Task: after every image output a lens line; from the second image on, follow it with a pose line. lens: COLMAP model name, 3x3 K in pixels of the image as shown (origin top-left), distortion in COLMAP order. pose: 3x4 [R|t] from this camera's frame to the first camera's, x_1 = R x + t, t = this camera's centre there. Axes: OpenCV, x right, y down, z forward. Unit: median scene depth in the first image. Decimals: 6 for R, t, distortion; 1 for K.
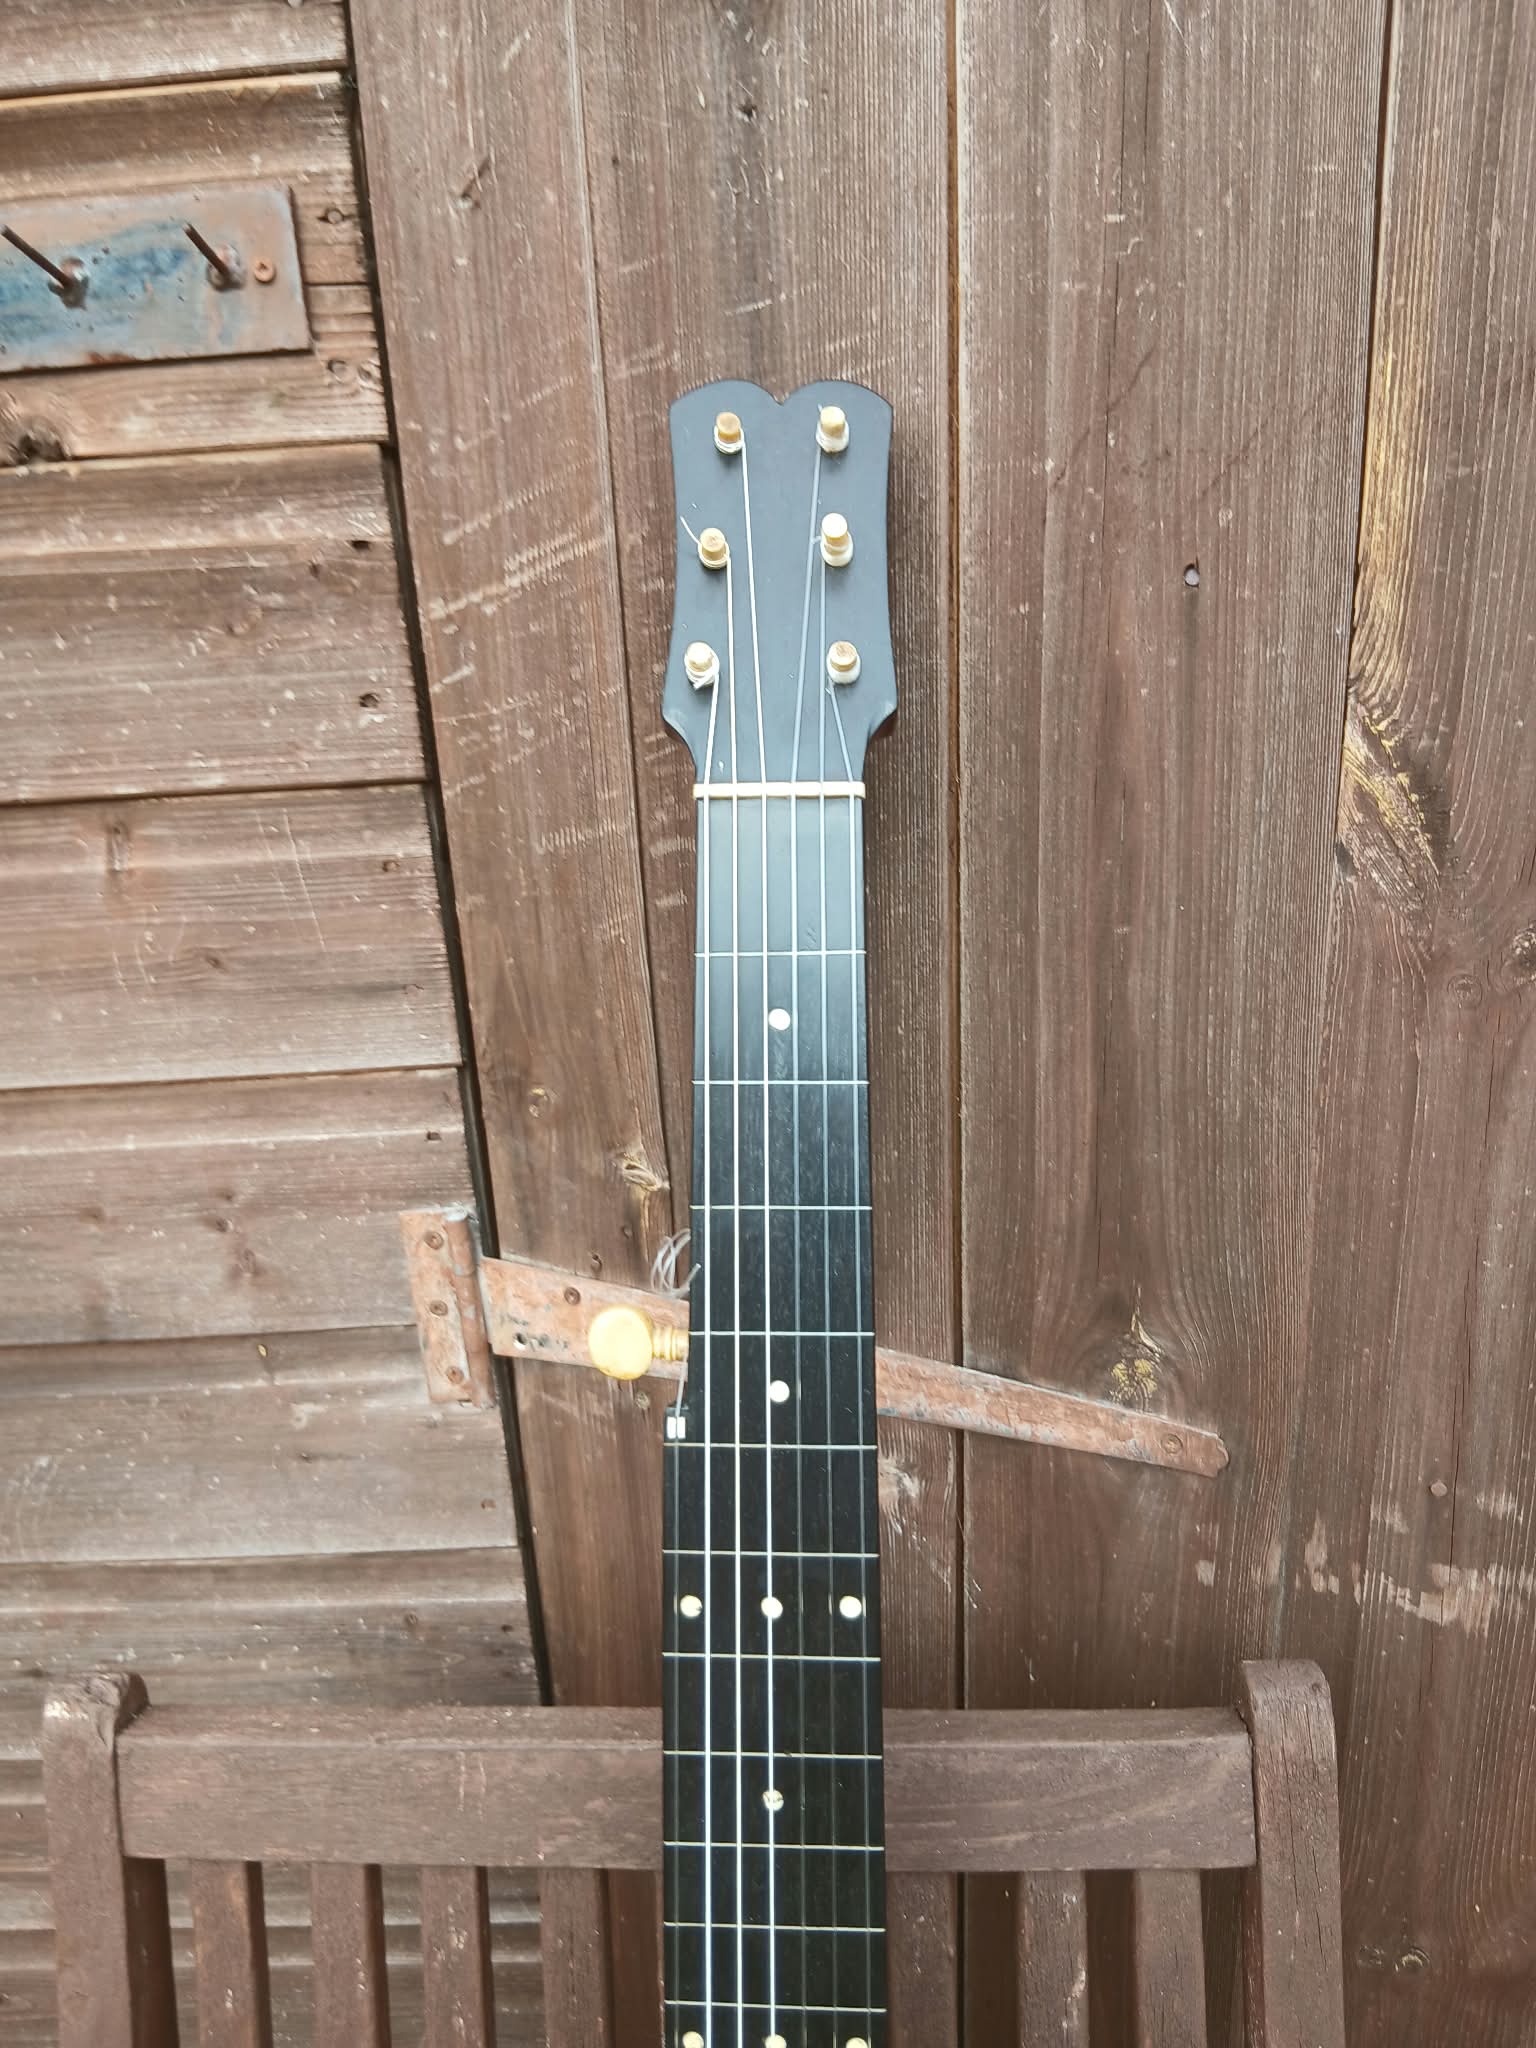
lens RADIAL K [[1601.2, 0, 770.6], [0, 1601.2, 1013.0], [0, 0, 1]] dist [0.098287, -0.202838]
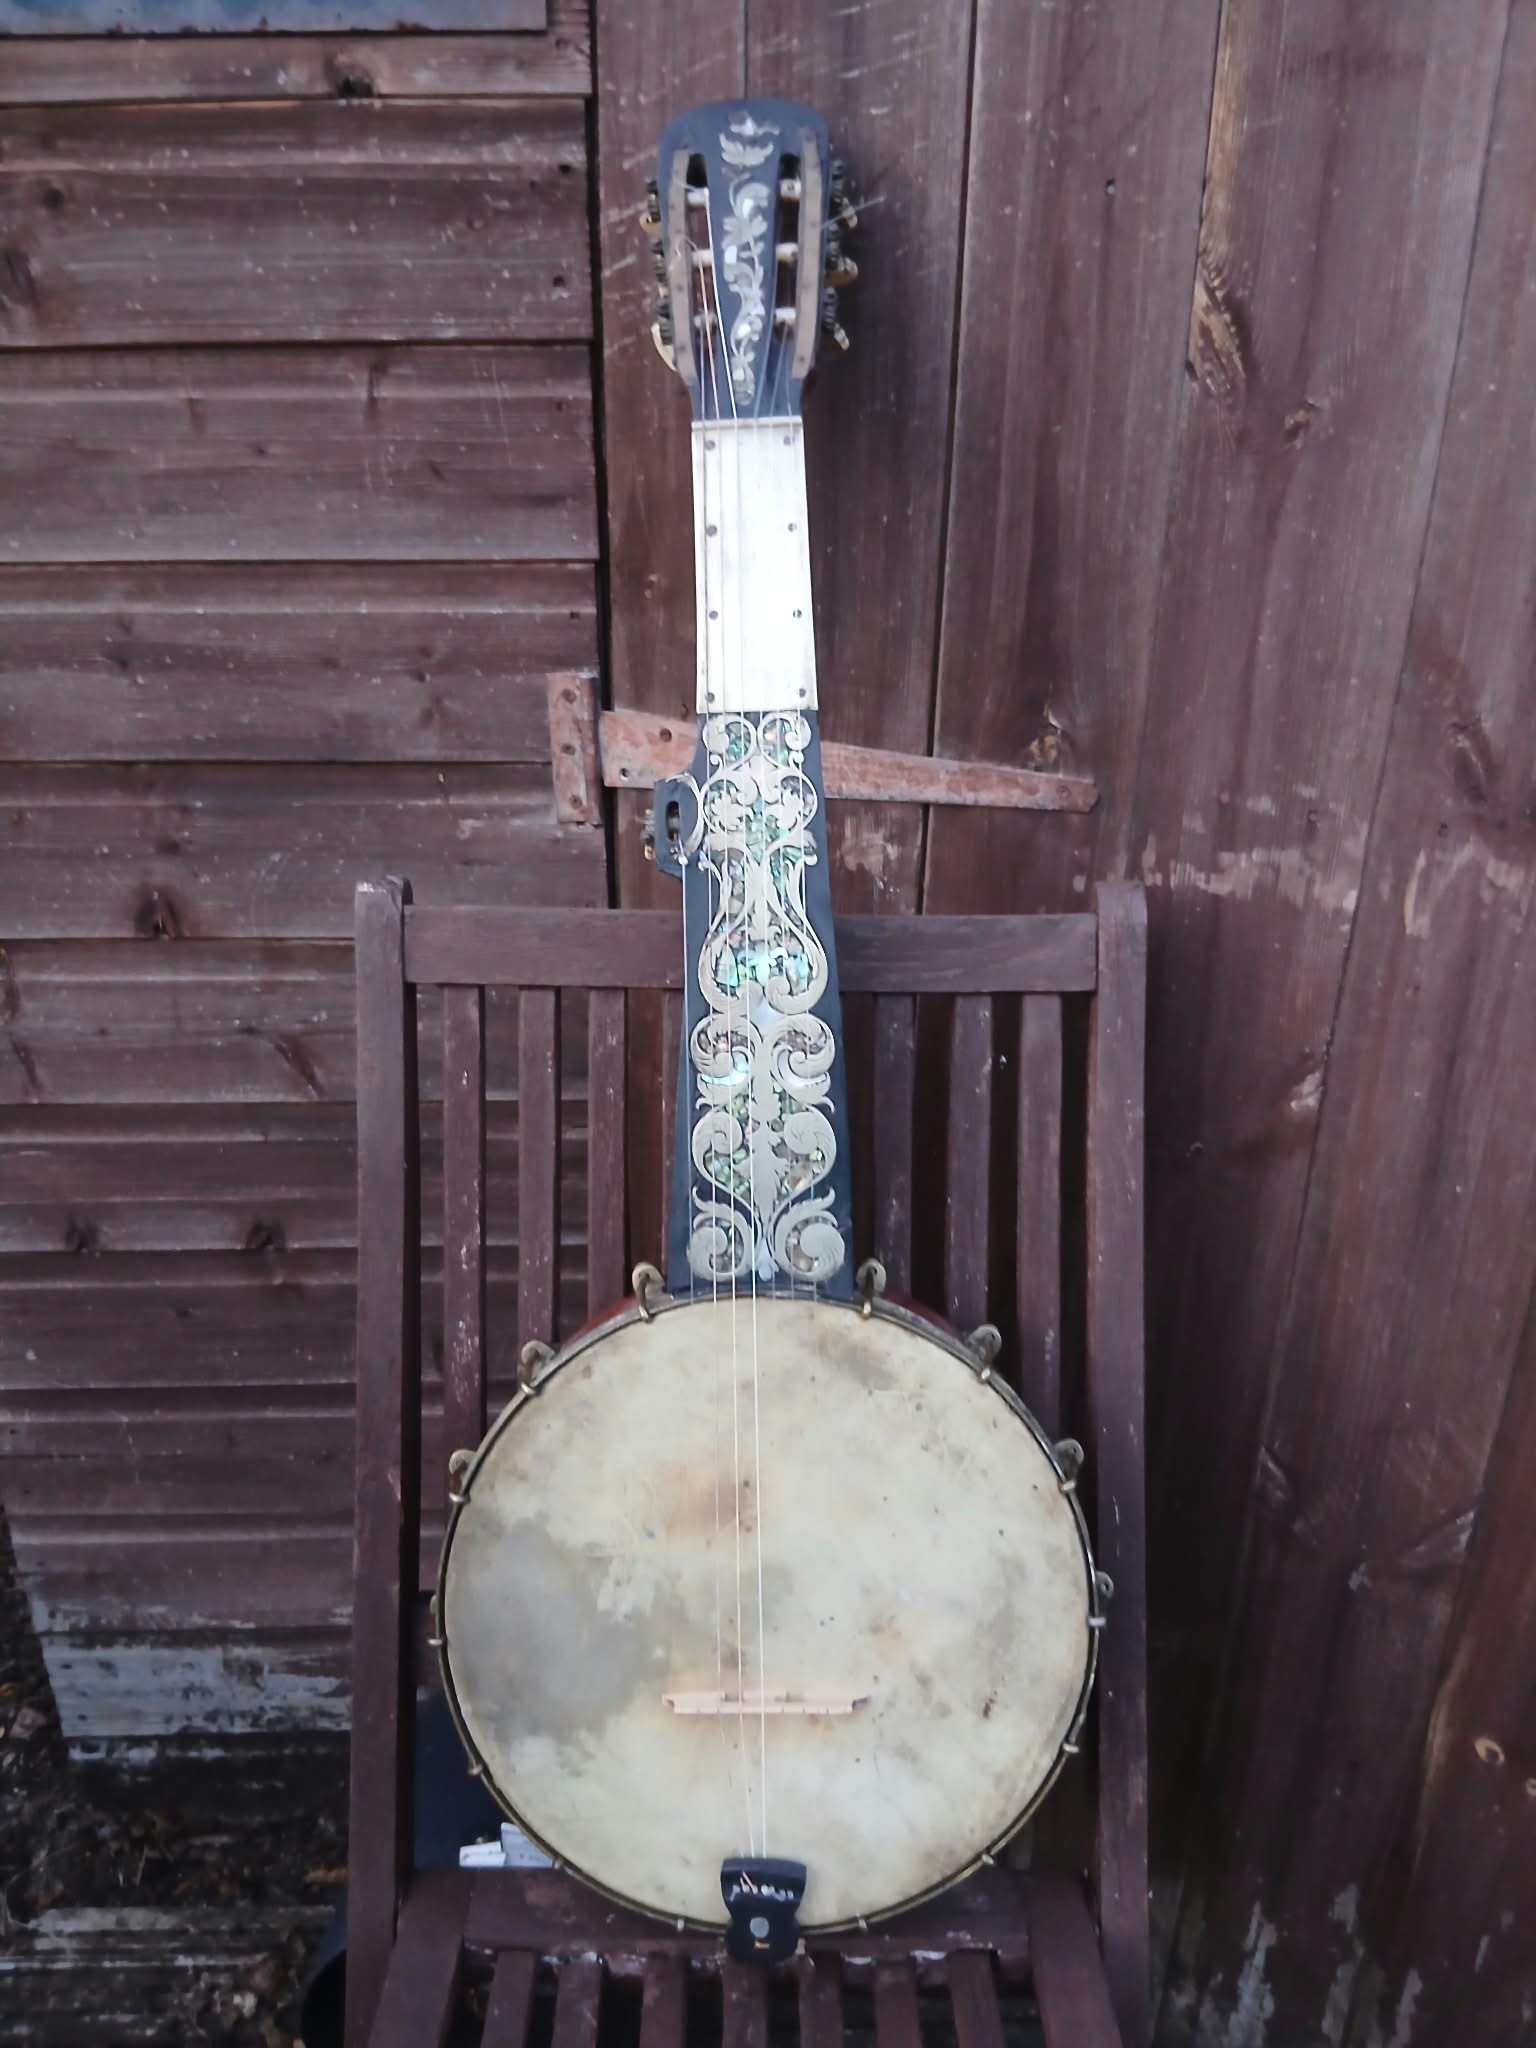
lens RADIAL K [[1601.2, 0, 768.3], [0, 1601.2, 1040.3], [0, 0, 1]] dist [0.098287, -0.202838]
pose [[0.997473, 0.044195, 0.055635, -0.113029], [-0.047660, 0.996901, 0.062581, 0.406624], [-0.052696, -0.065075, 0.996488, -0.545963]]
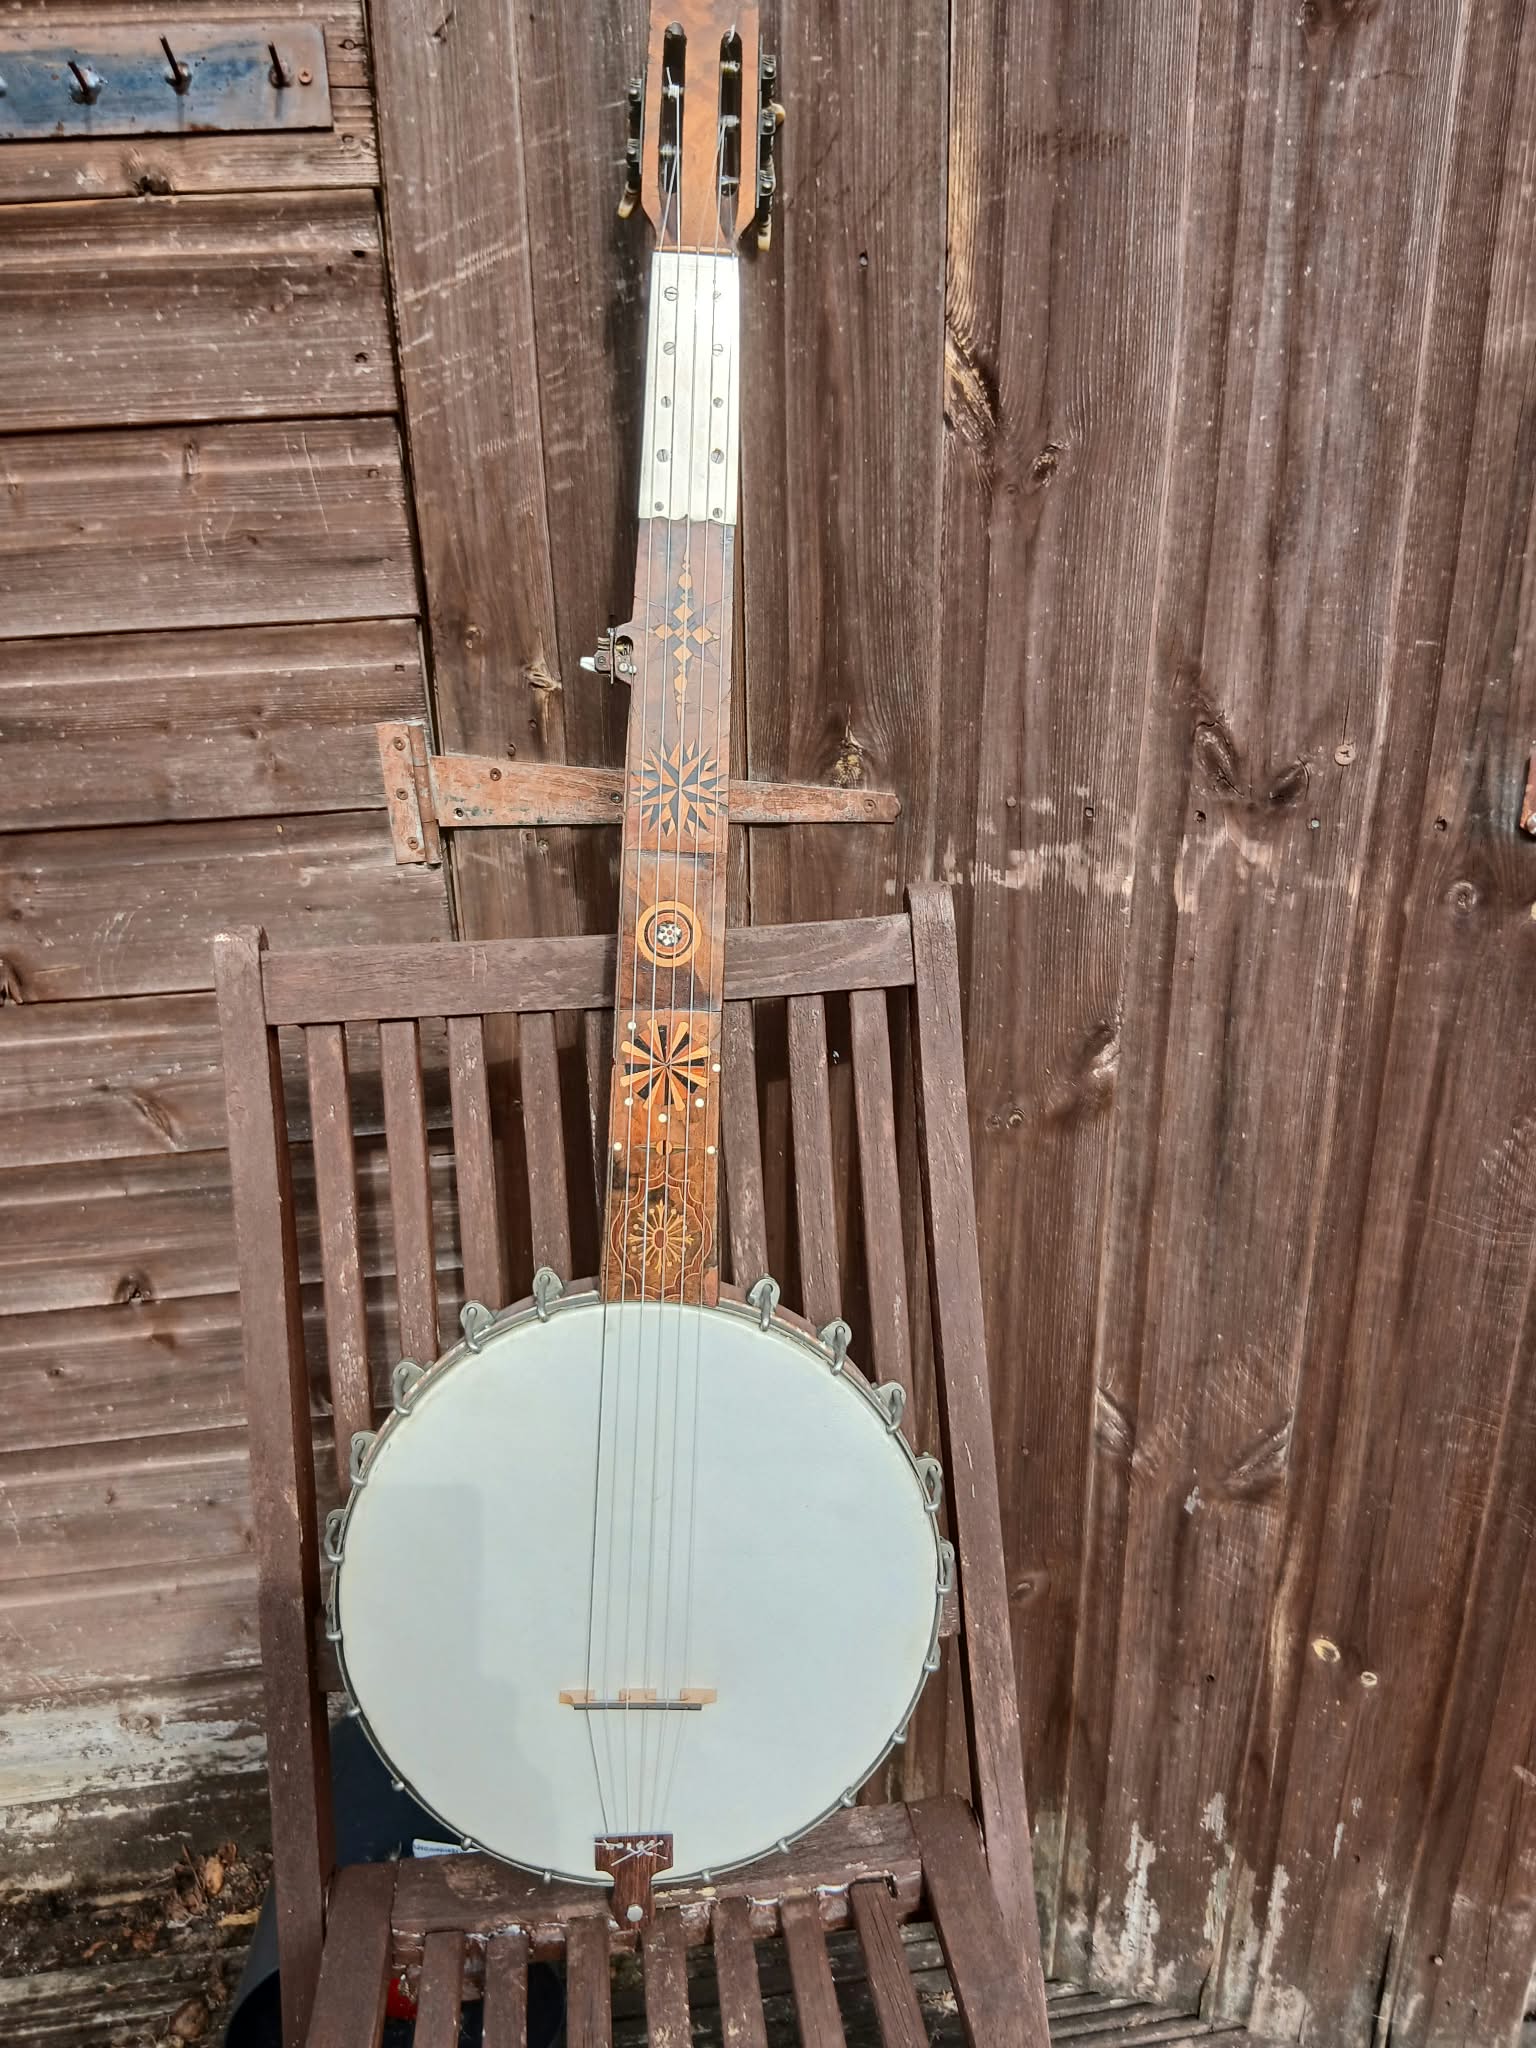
lens RADIAL K [[1601.2, 0, 767.8], [0, 1601.2, 1030.6], [0, 0, 1]] dist [0.098287, -0.202838]
pose [[0.987556, -0.033137, 0.153739, -0.125410], [0.027144, 0.998793, 0.040925, 0.416431], [-0.154910, -0.036243, 0.987264, -0.658020]]
